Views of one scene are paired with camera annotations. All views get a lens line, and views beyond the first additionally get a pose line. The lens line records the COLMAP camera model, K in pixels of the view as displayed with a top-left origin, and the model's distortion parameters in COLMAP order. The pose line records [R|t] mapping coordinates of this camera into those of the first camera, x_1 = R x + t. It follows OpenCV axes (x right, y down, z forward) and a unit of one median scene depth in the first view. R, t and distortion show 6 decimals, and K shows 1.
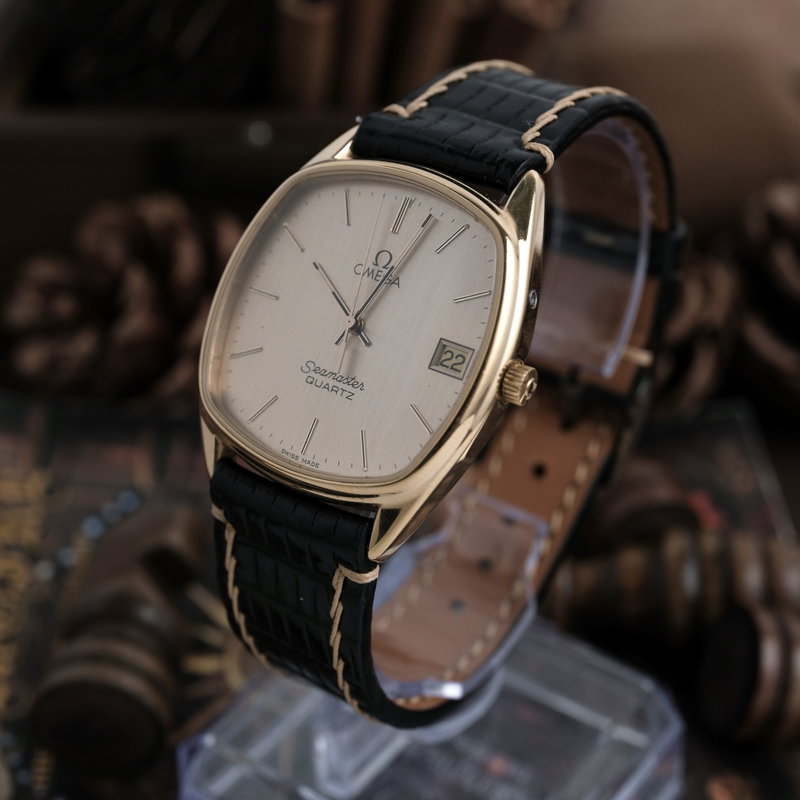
lens RADIAL K [[1507.4, 0, 400.0], [0, 1507.4, 400.0], [0, 0, 1]] dist [0.047696, 0.056420]
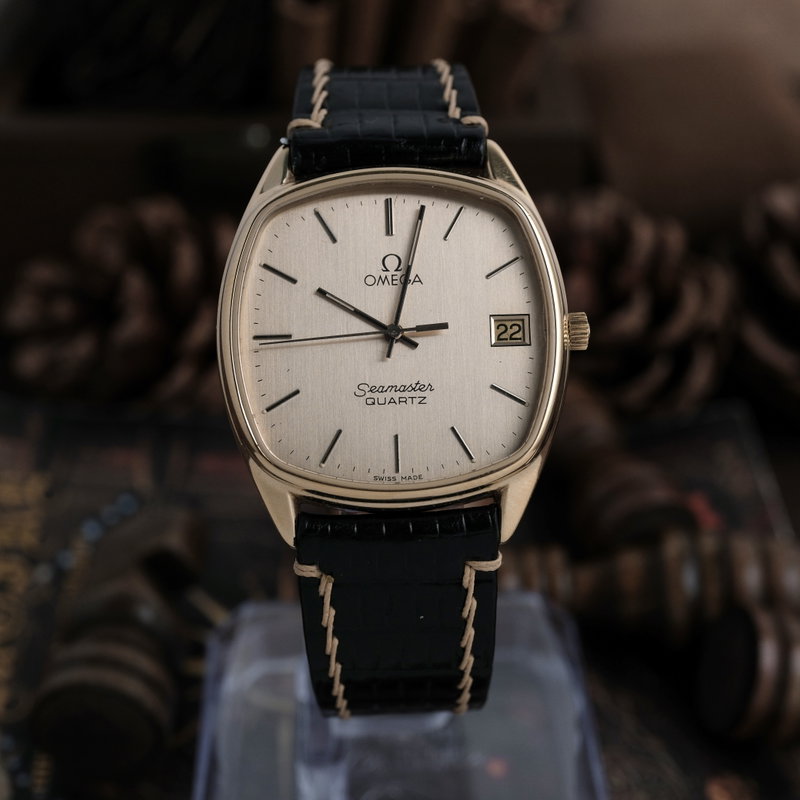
lens RADIAL K [[1507.4, 0, 400.0], [0, 1507.4, 400.0], [0, 0, 1]] dist [0.047696, 0.056420]
pose [[0.781503, -0.328528, 0.530399, -0.566185], [0.329126, 0.939305, 0.096860, -0.103080], [-0.530027, 0.098872, 0.842197, 0.164689]]
